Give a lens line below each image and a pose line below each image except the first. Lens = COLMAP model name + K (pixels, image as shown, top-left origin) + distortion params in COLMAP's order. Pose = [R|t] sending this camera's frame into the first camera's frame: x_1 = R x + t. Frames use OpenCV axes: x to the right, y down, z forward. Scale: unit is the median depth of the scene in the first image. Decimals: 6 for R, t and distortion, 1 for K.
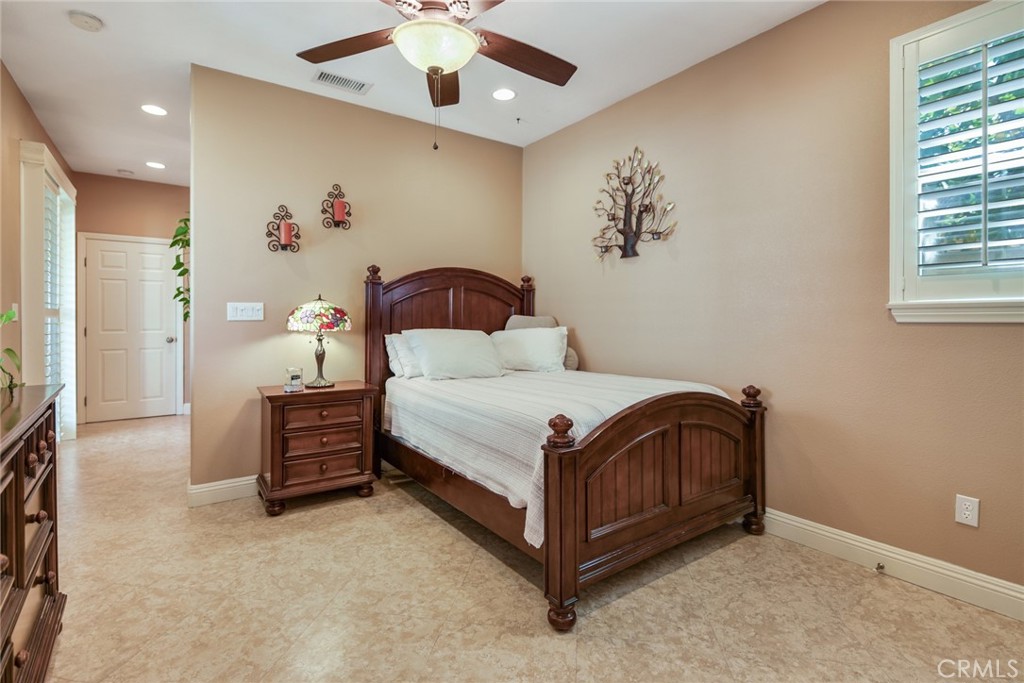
lens RADIAL K [[476.6, 0, 511.6], [0, 476.6, 316.4], [0, 0, 1]] dist [0.000015, -0.000410]
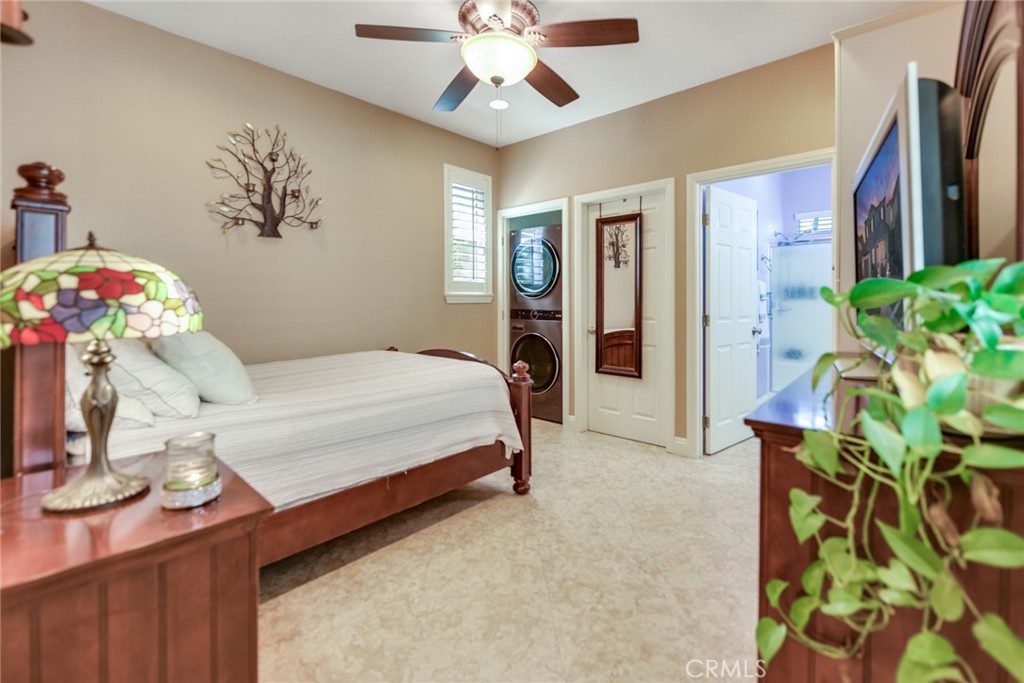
lens RADIAL K [[453.3, 0, 508.1], [0, 453.3, 299.5], [0, 0, 1]] dist [-0.002174, 0.000378]
pose [[-0.203228, 0.006221, 0.979112, -0.929928], [0.001167, 0.999981, -0.006112, 0.007503], [-0.979131, -0.000100, -0.203231, 0.914813]]
